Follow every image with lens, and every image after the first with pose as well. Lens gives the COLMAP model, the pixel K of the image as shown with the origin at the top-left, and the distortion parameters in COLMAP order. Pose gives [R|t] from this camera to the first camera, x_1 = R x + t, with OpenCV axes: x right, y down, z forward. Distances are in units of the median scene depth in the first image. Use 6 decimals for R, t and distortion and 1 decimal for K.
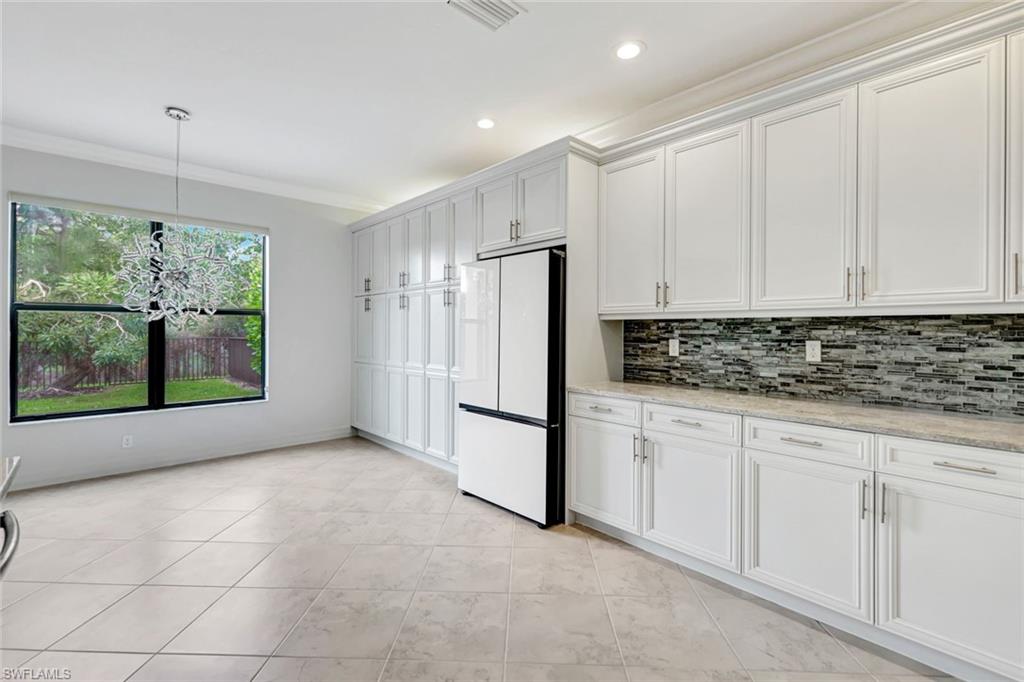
lens RADIAL K [[449.4, 0, 511.5], [0, 449.4, 330.2], [0, 0, 1]] dist [0.001274, 0.000028]
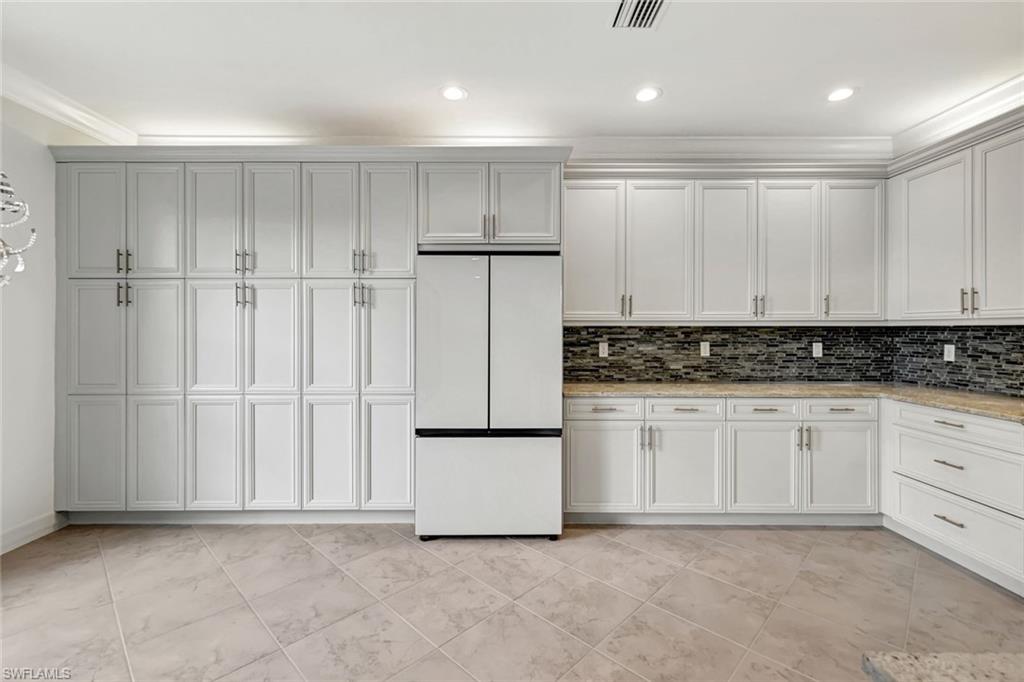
lens RADIAL K [[449.4, 0, 498.7], [0, 449.4, 329.4], [0, 0, 1]] dist [0.001274, 0.000028]
pose [[0.684541, -0.005075, 0.728957, -0.681206], [0.003450, 0.999987, 0.003722, -0.019779], [-0.728966, -0.000033, 0.684550, 0.392999]]
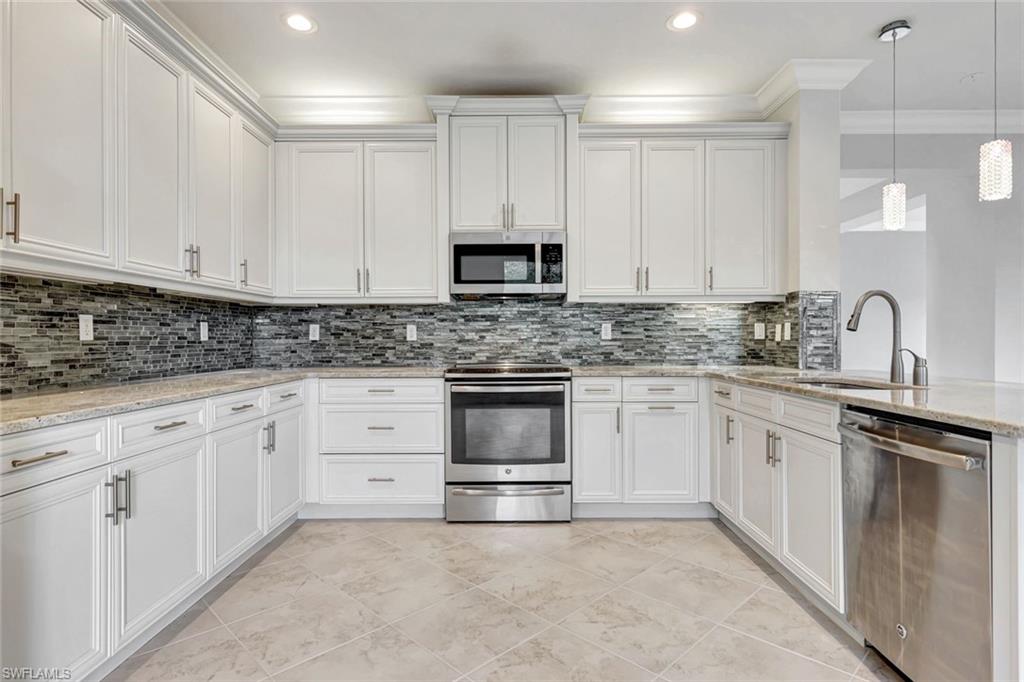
lens RADIAL K [[537.0, 0, 514.2], [0, 537.0, 341.1], [0, 0, 1]] dist [0.001204, 0.000054]
pose [[-0.730175, -0.006043, 0.683233, -0.441616], [0.000549, 0.999955, 0.009431, 0.049946], [-0.683260, 0.007262, -0.730139, 0.946693]]
